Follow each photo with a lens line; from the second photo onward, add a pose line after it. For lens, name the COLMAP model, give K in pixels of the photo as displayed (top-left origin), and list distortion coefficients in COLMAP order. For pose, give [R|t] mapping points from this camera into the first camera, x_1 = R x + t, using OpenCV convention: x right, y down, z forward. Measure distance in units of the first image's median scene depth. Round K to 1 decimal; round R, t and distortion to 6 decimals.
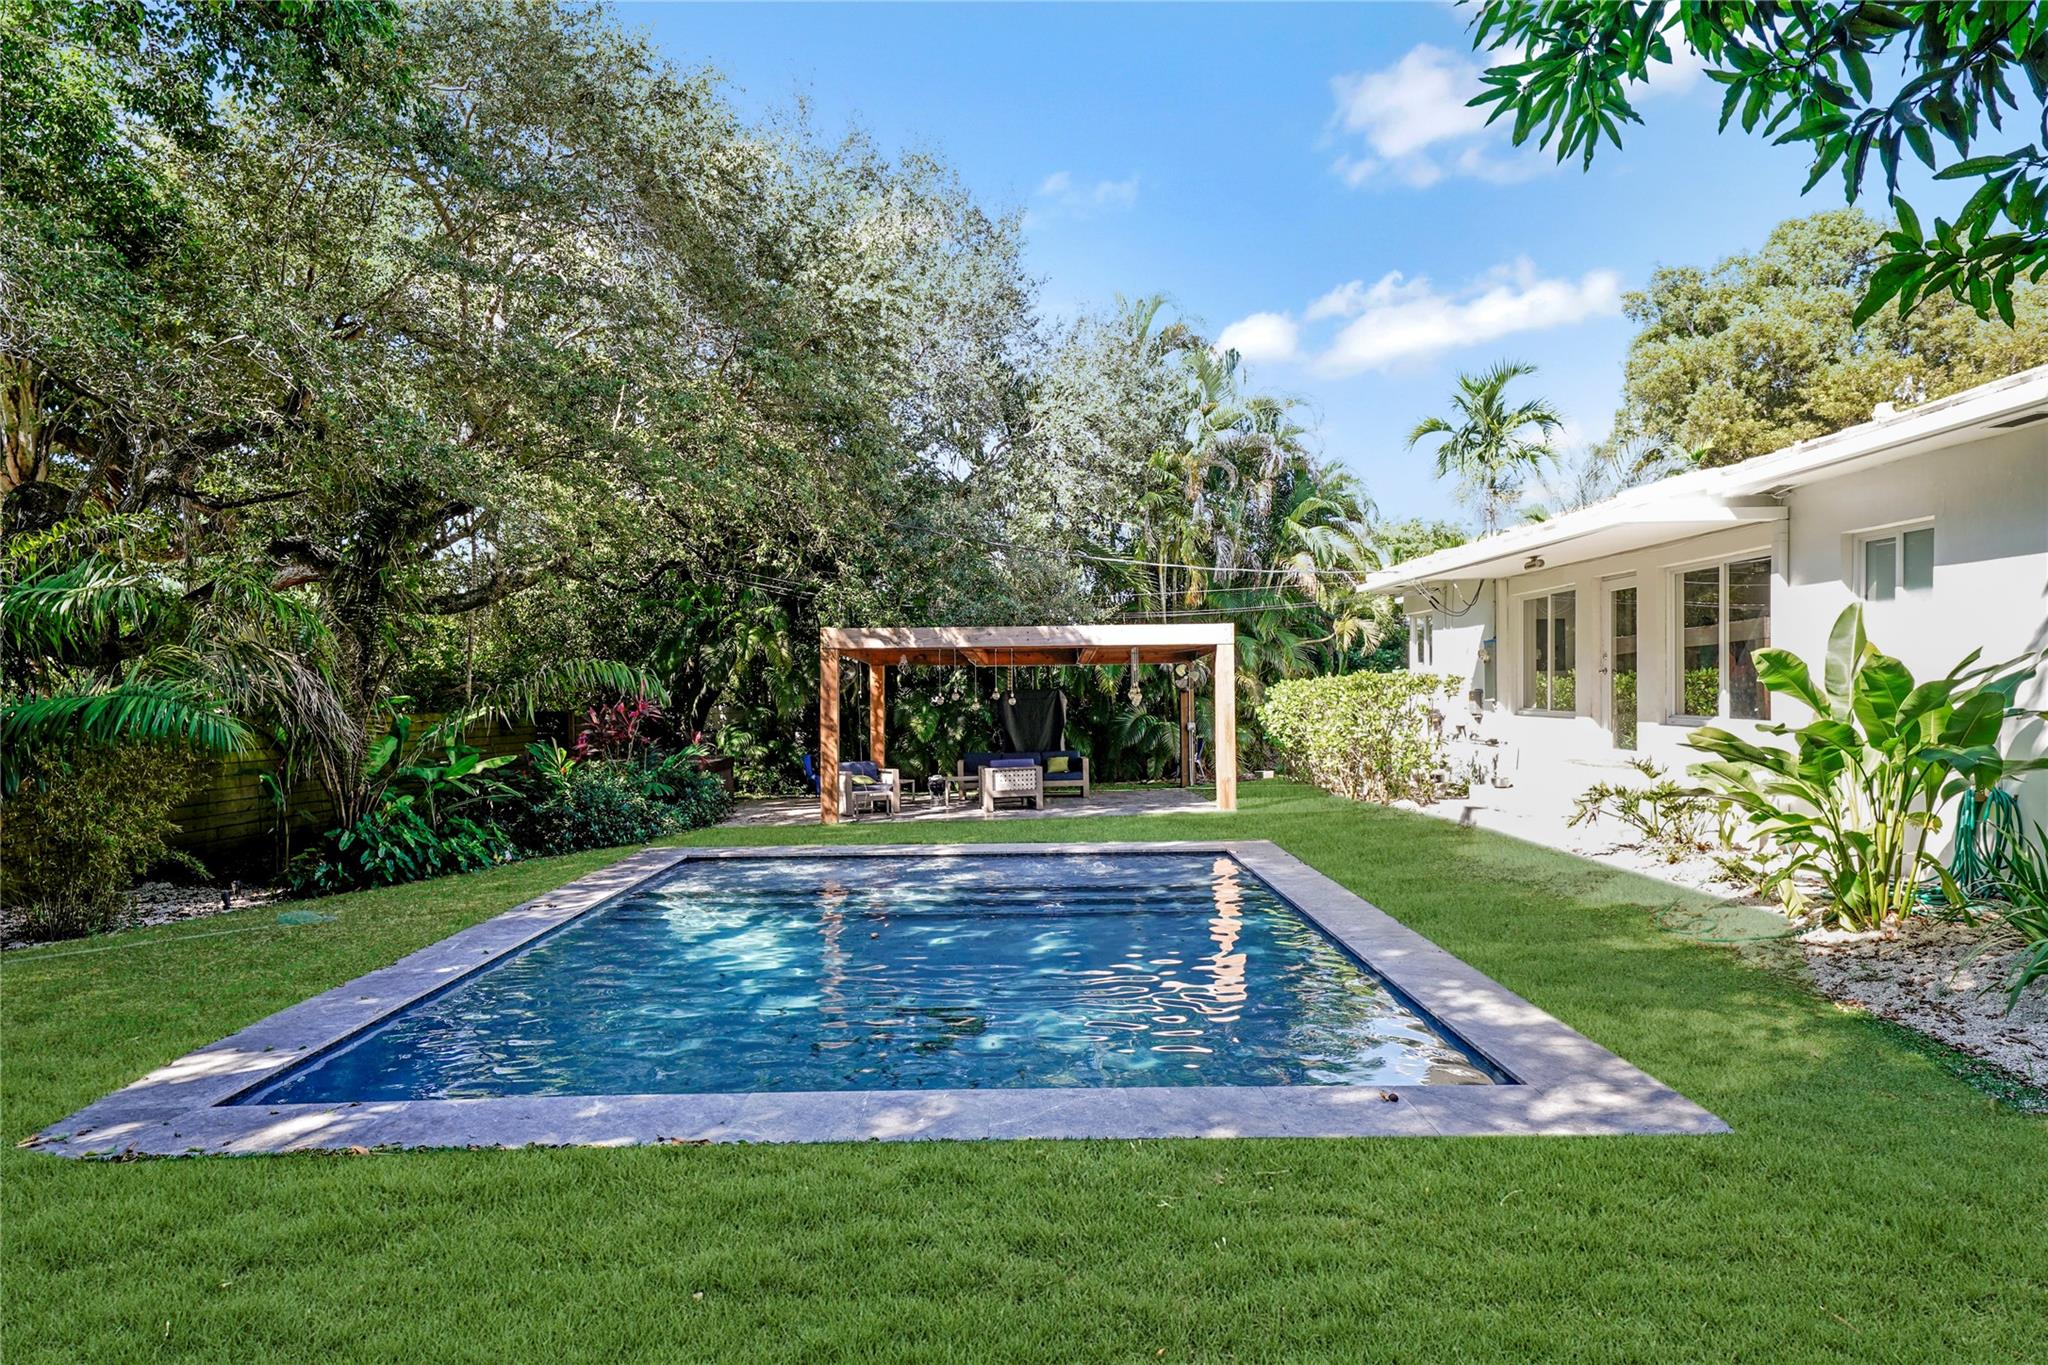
lens RADIAL K [[1197.0, 0, 1015.8], [0, 1197.0, 685.8], [0, 0, 1]] dist [0.057295, 0.001504]
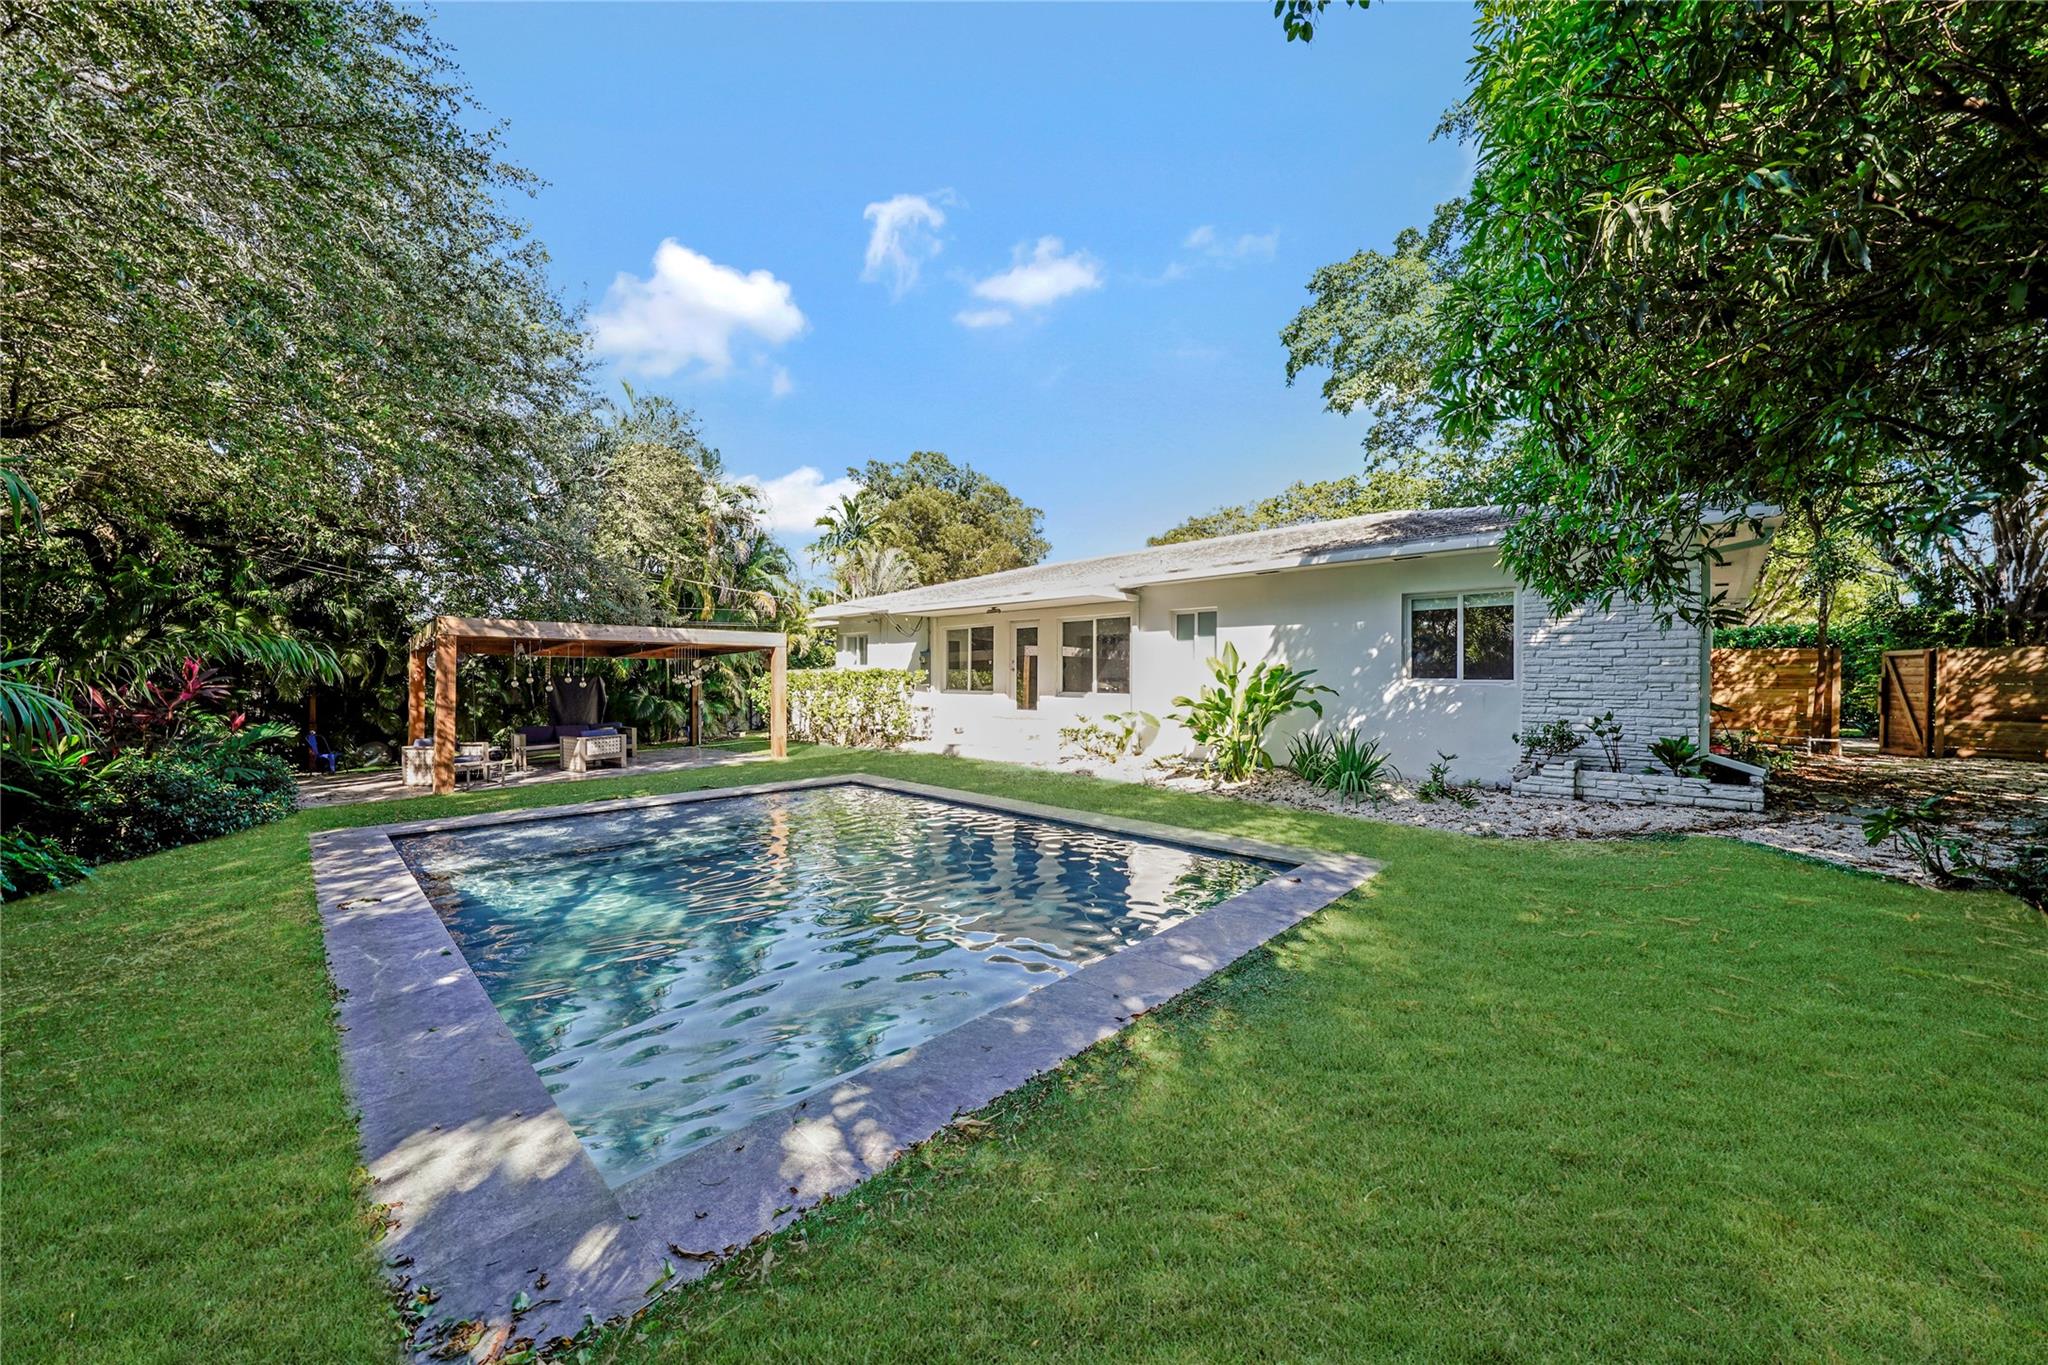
lens RADIAL K [[716.5, 0, 1023.7], [0, 716.5, 669.3], [0, 0, 1]] dist [-0.021765, 0.005600]
pose [[0.688602, 0.020201, 0.724858, -0.262491], [-0.009314, 0.999776, -0.019015, 0.007610], [-0.725079, 0.006343, 0.688636, 0.165052]]
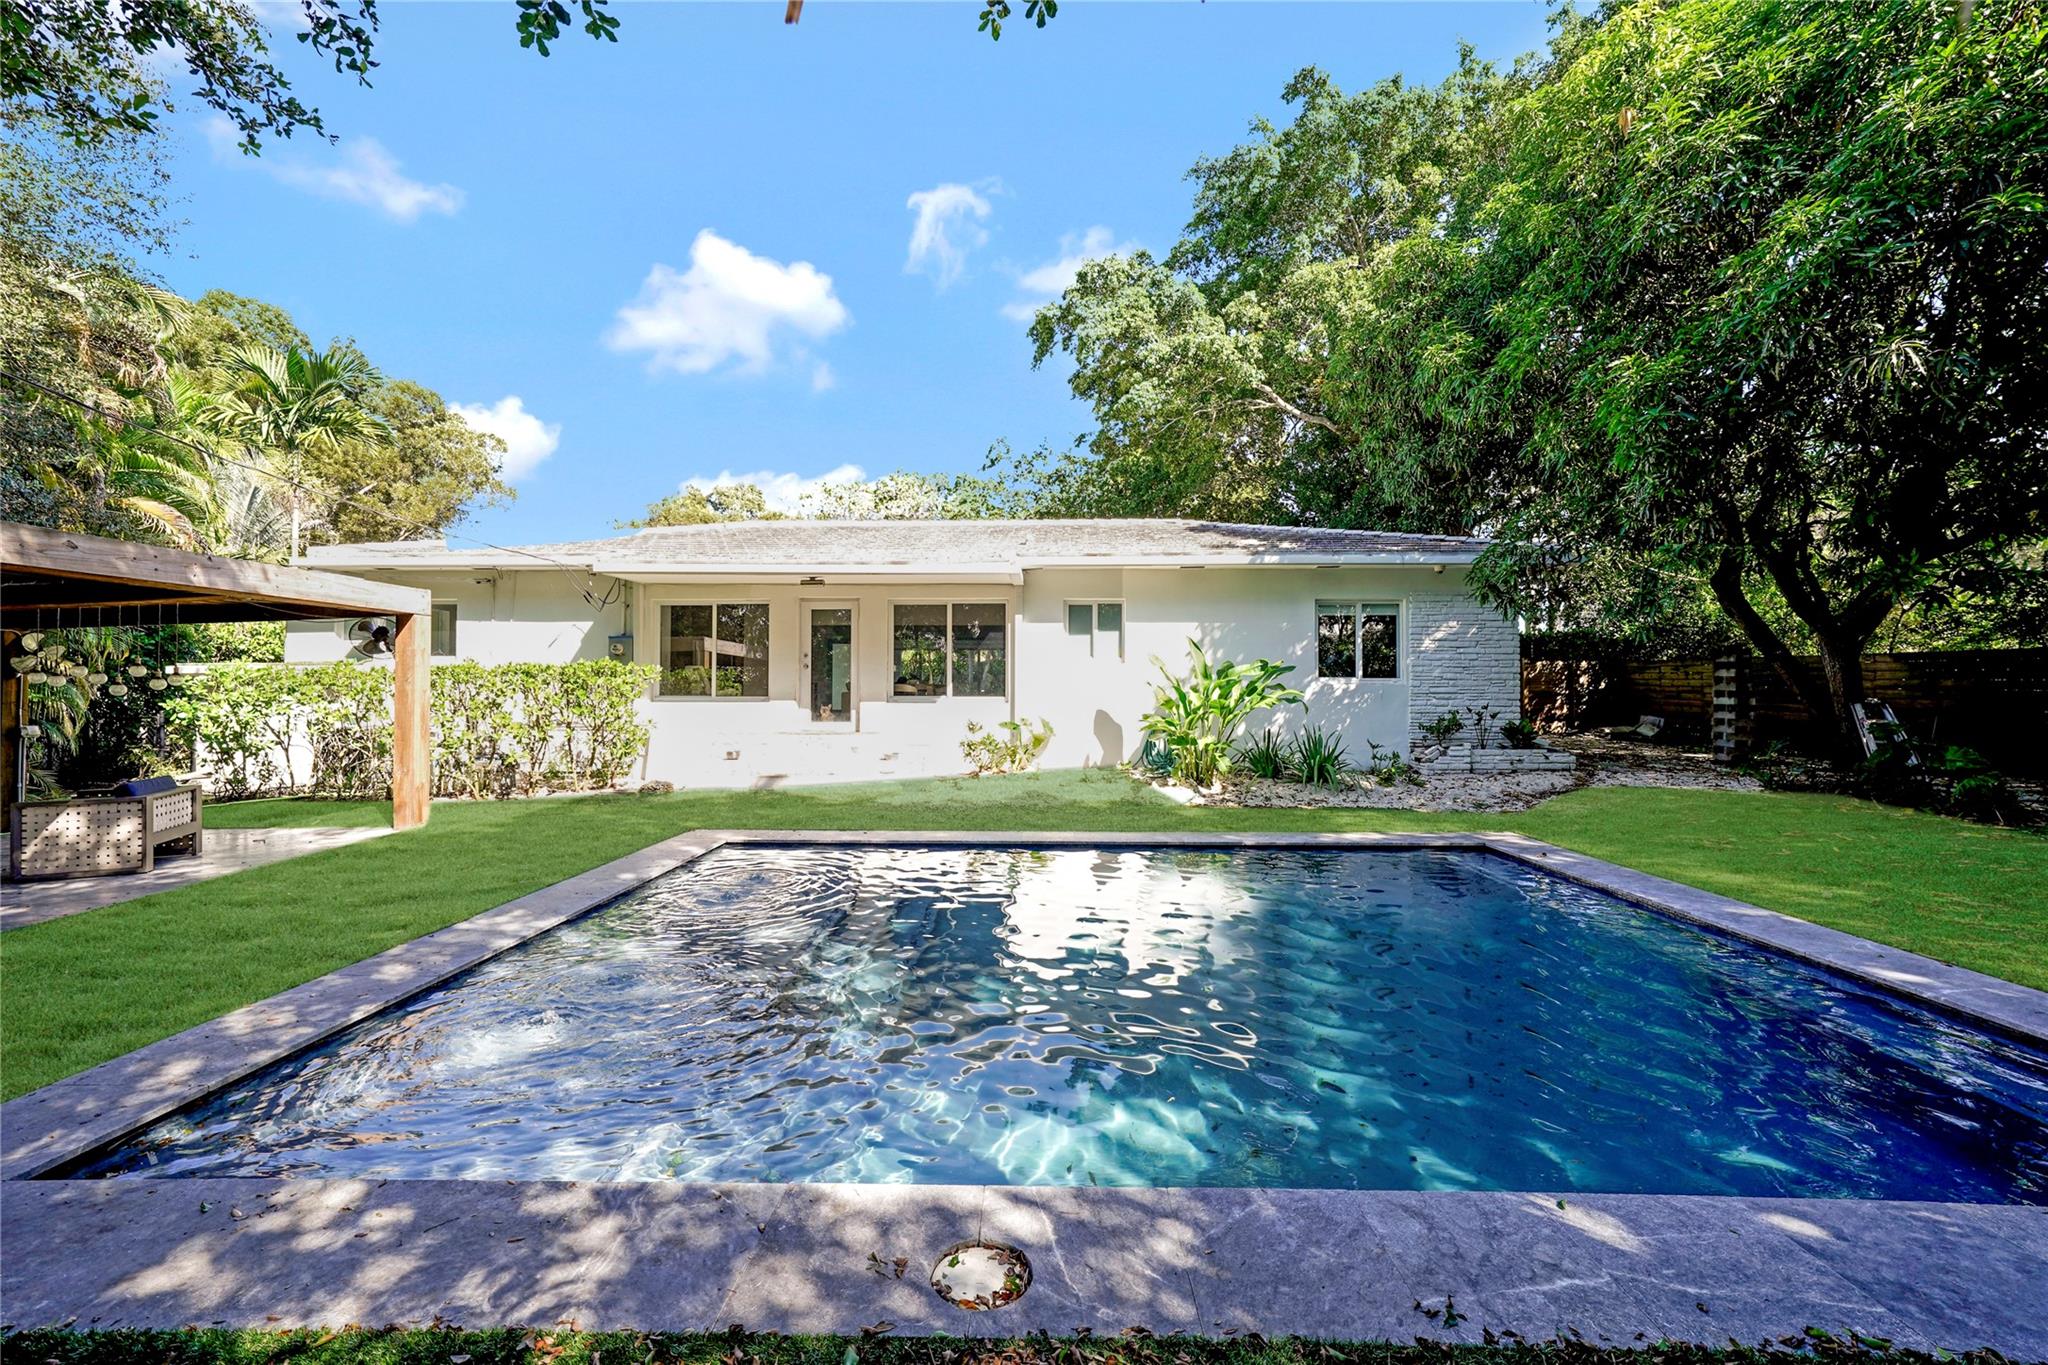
lens RADIAL K [[814.8, 0, 1024.9], [0, 814.8, 694.1], [0, 0, 1]] dist [-0.001540, -0.000024]
pose [[0.011177, 0.004030, 0.999929, -0.354600], [-0.000936, 0.999991, -0.004020, 0.018896], [-0.999937, -0.000891, 0.011181, 0.595138]]
